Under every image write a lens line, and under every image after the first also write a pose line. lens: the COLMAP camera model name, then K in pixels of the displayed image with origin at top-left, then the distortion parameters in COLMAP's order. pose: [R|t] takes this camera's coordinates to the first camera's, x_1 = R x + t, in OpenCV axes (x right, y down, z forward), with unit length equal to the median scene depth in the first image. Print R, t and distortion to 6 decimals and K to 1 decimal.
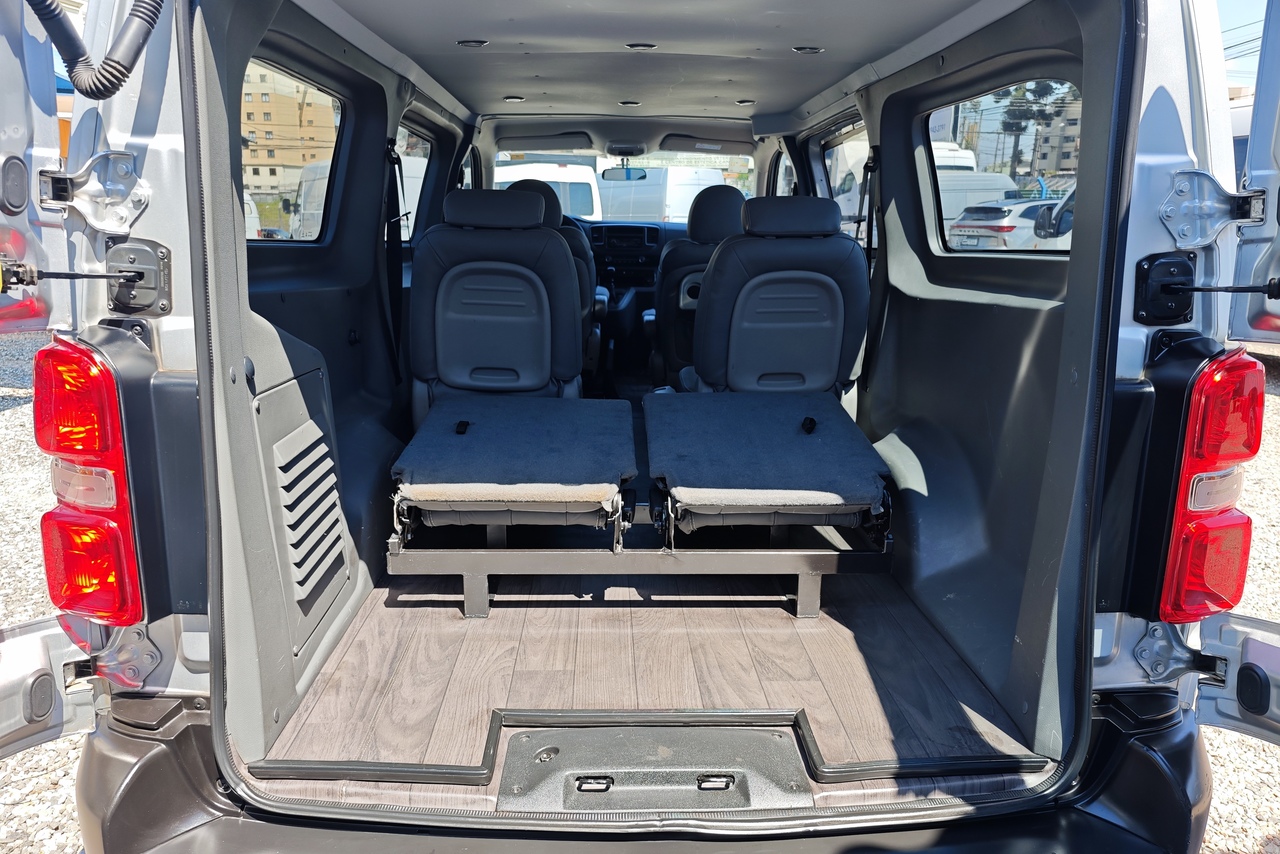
lens RADIAL K [[922.4, 0, 640.0], [0, 922.4, 427.0], [0, 0, 1]] dist [0.009358, 0.001653]
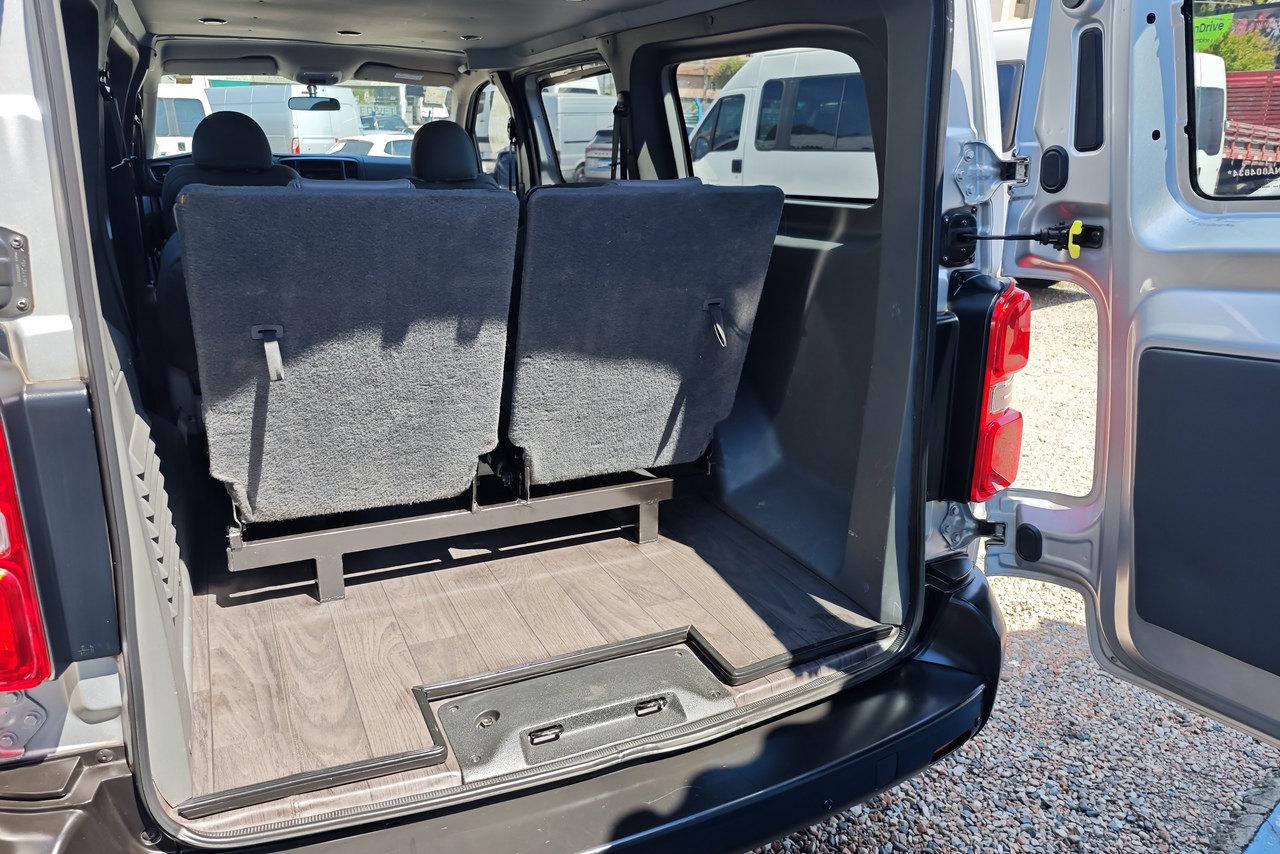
lens RADIAL K [[918.4, 0, 640.4], [0, 918.4, 408.3], [0, 0, 1]] dist [0.032708, -0.034609]
pose [[0.919936, -0.107863, 0.376940, -0.295492], [0.082930, 0.993192, 0.081811, -0.054776], [-0.383198, -0.044002, 0.922617, 0.014351]]
